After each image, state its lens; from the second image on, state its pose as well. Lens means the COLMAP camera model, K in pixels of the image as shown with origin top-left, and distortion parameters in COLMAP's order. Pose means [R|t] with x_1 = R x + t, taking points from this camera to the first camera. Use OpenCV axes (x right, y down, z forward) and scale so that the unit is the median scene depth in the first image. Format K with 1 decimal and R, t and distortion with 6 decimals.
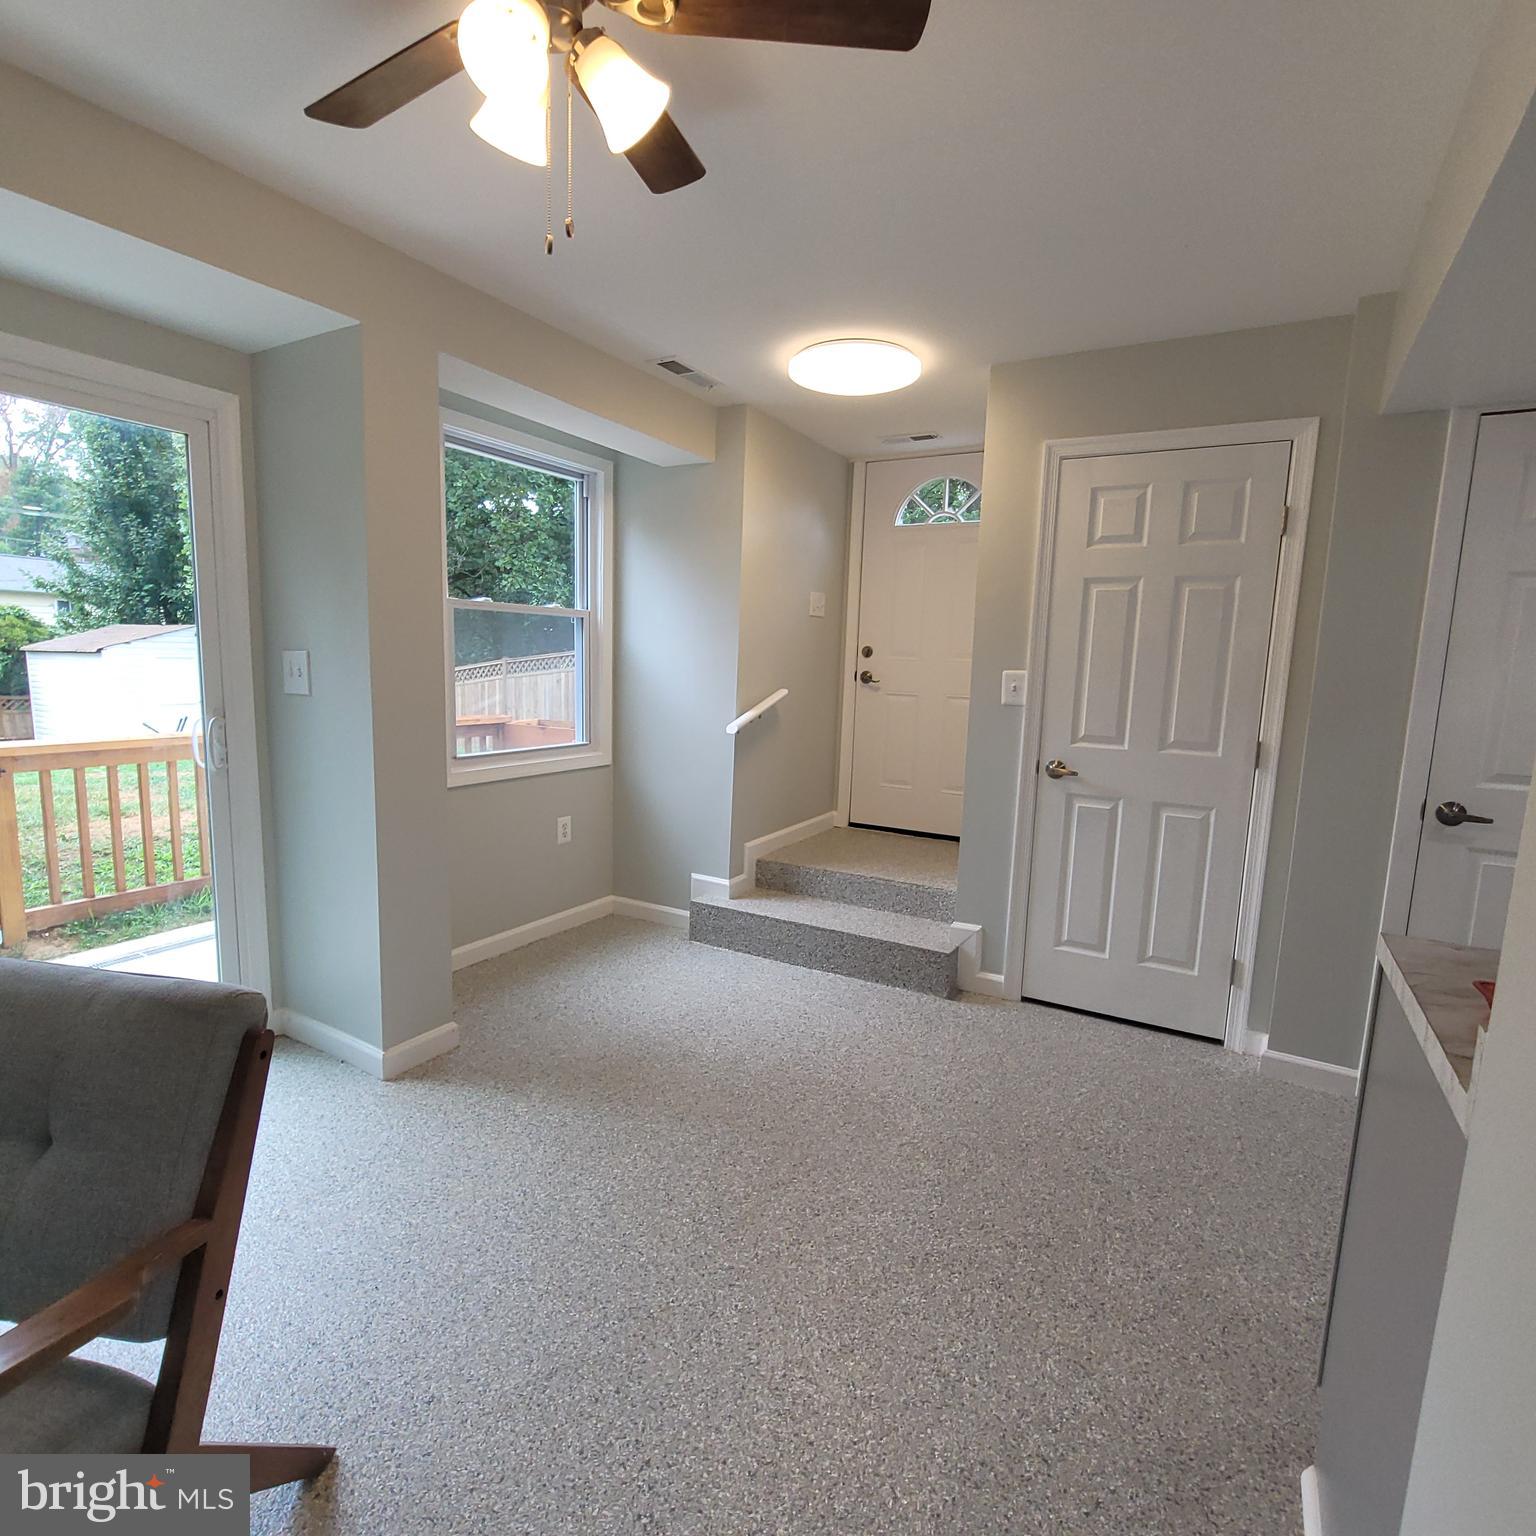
lens RADIAL K [[837.7, 0, 768.5], [0, 837.7, 776.4], [0, 0, 1]] dist [-0.006126, 0.001677]
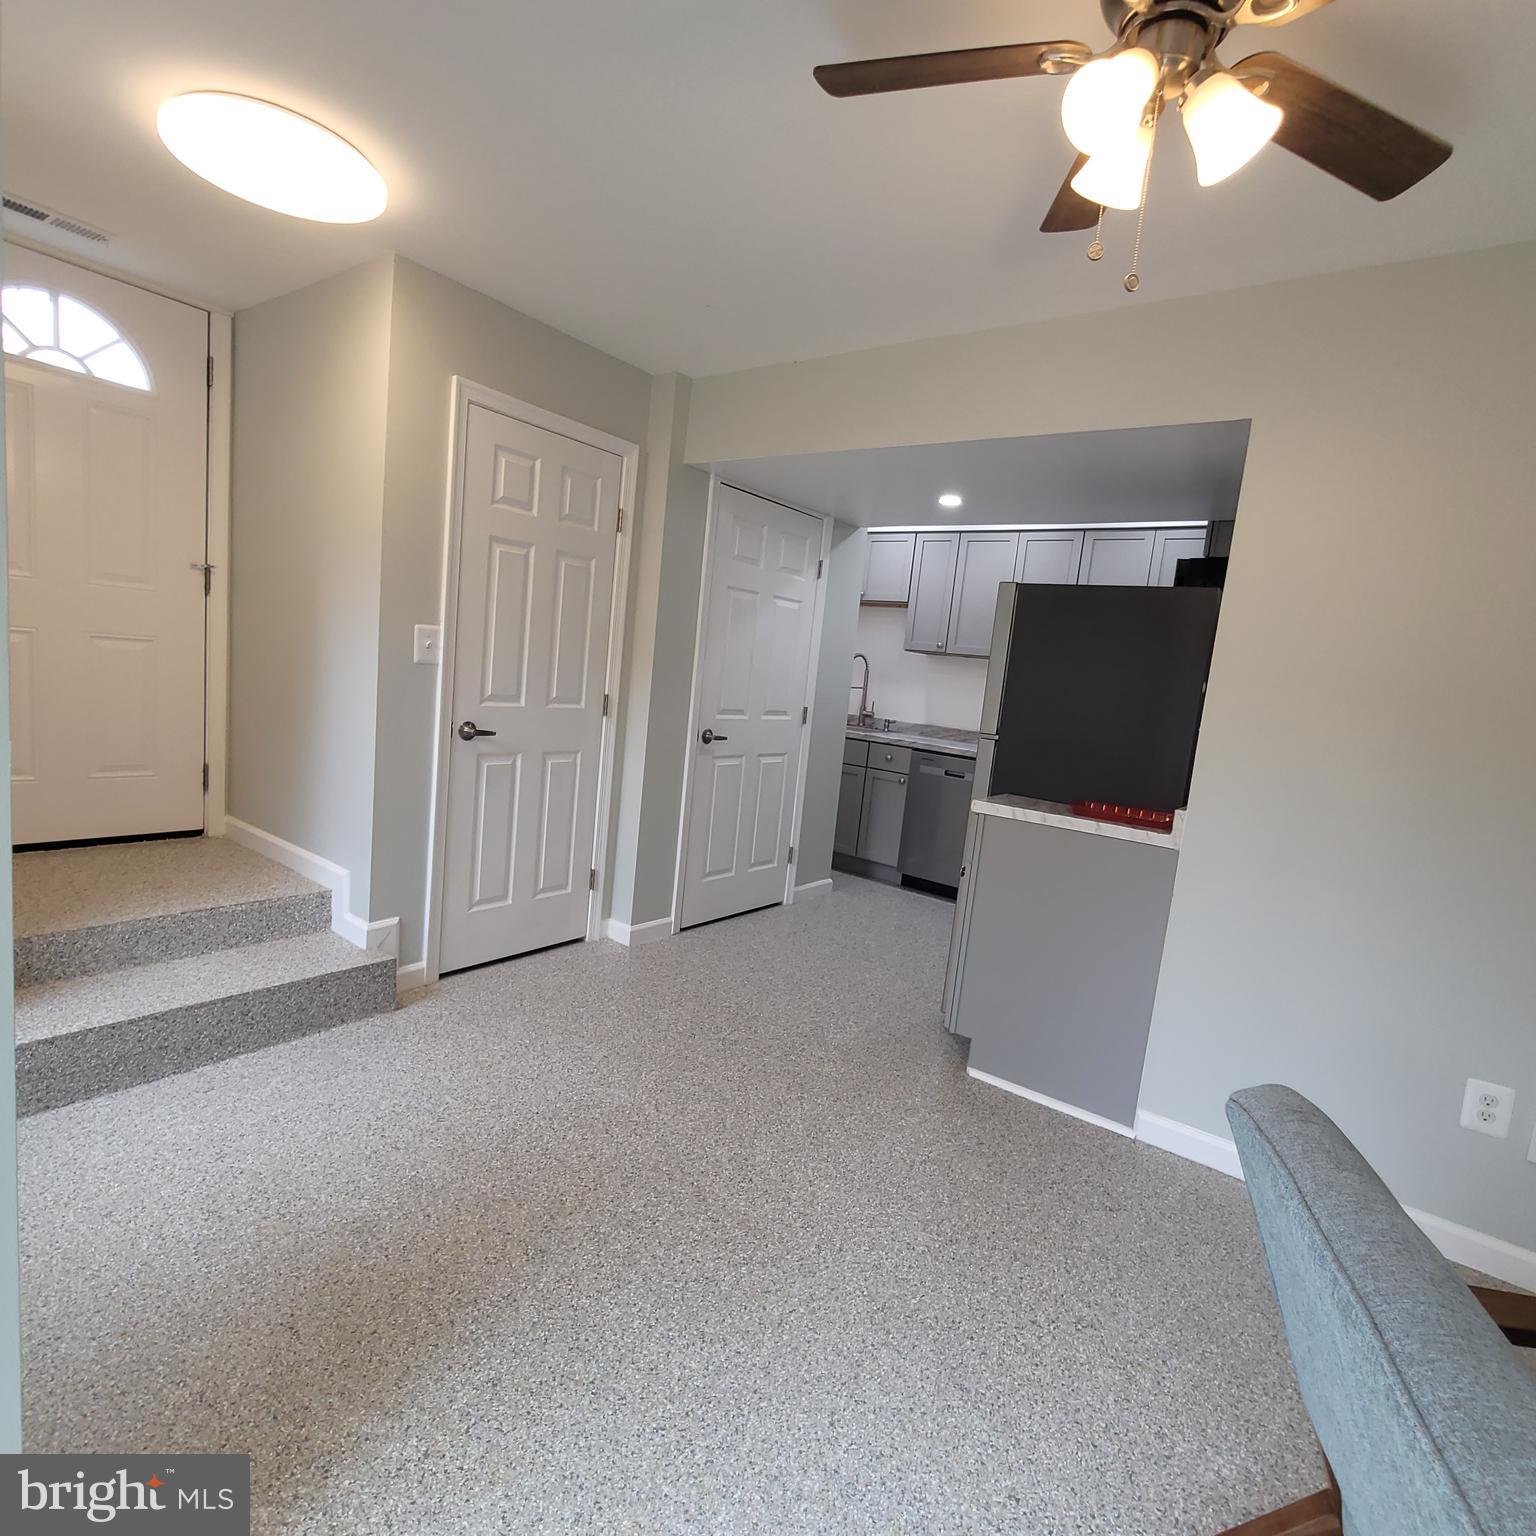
lens RADIAL K [[837.7, 0, 769.9], [0, 837.7, 778.0], [0, 0, 1]] dist [-0.006126, 0.001677]
pose [[0.123850, -0.150036, 0.980893, -0.609887], [0.045757, 0.988315, 0.145394, -0.084605], [-0.991245, 0.026876, 0.129268, 0.568249]]
